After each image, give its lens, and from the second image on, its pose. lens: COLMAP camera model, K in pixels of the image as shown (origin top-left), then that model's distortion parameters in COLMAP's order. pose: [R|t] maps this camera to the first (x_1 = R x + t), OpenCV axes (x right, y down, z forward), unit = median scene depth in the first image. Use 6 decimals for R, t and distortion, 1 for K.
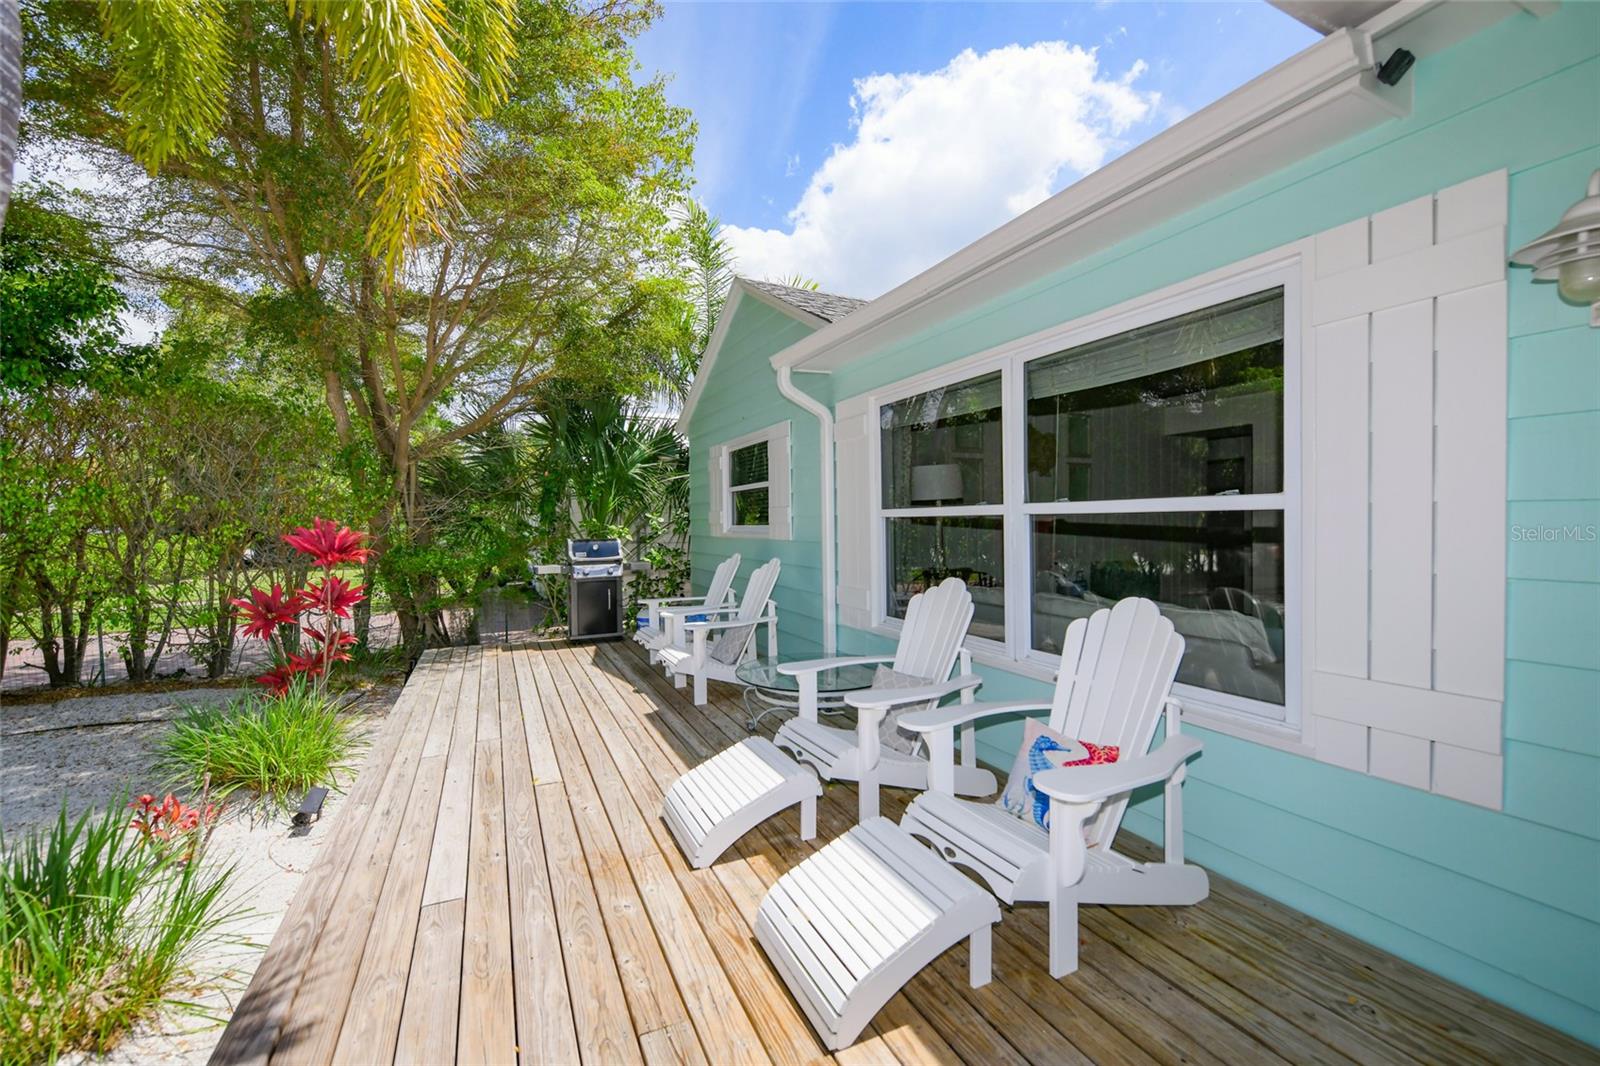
lens RADIAL K [[637.2, 0, 806.7], [0, 637.2, 532.8], [0, 0, 1]] dist [-0.003211, -0.001130]
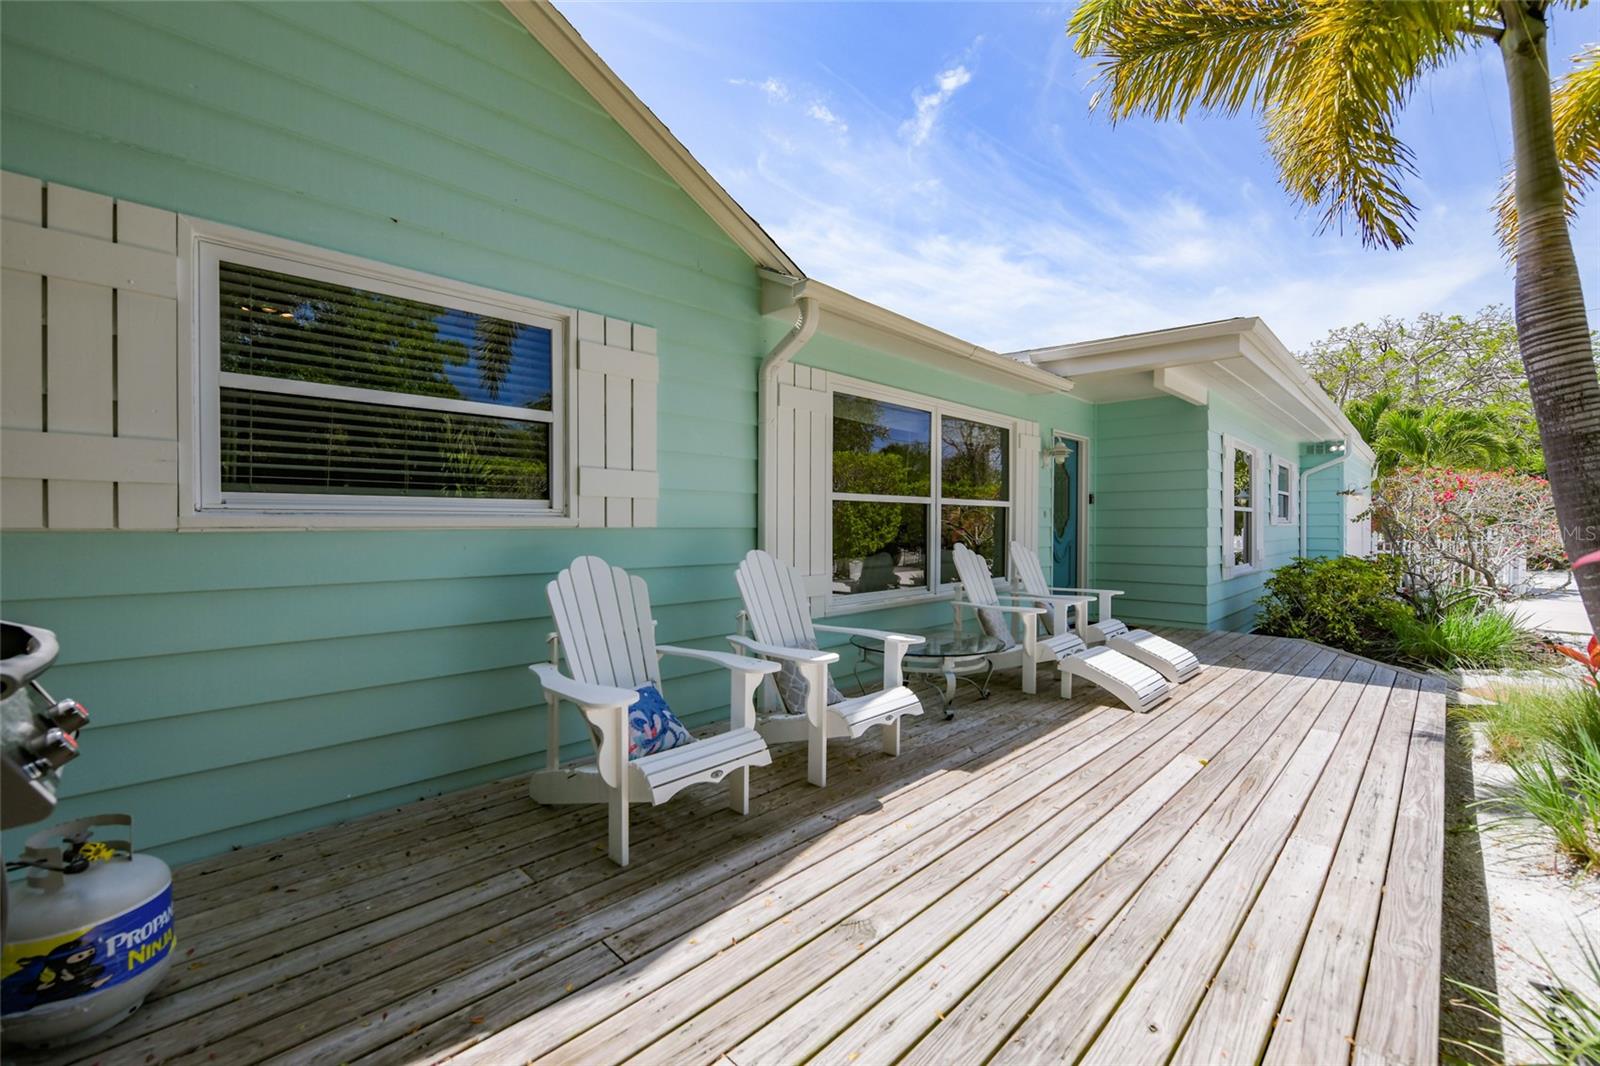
lens RADIAL K [[637.2, 0, 807.0], [0, 637.2, 529.8], [0, 0, 1]] dist [-0.003211, -0.001130]
pose [[-0.309390, 0.001410, 0.950934, -1.078650], [0.020548, 0.999775, 0.005203, 0.021676], [-0.950713, 0.021149, -0.309349, 1.739529]]
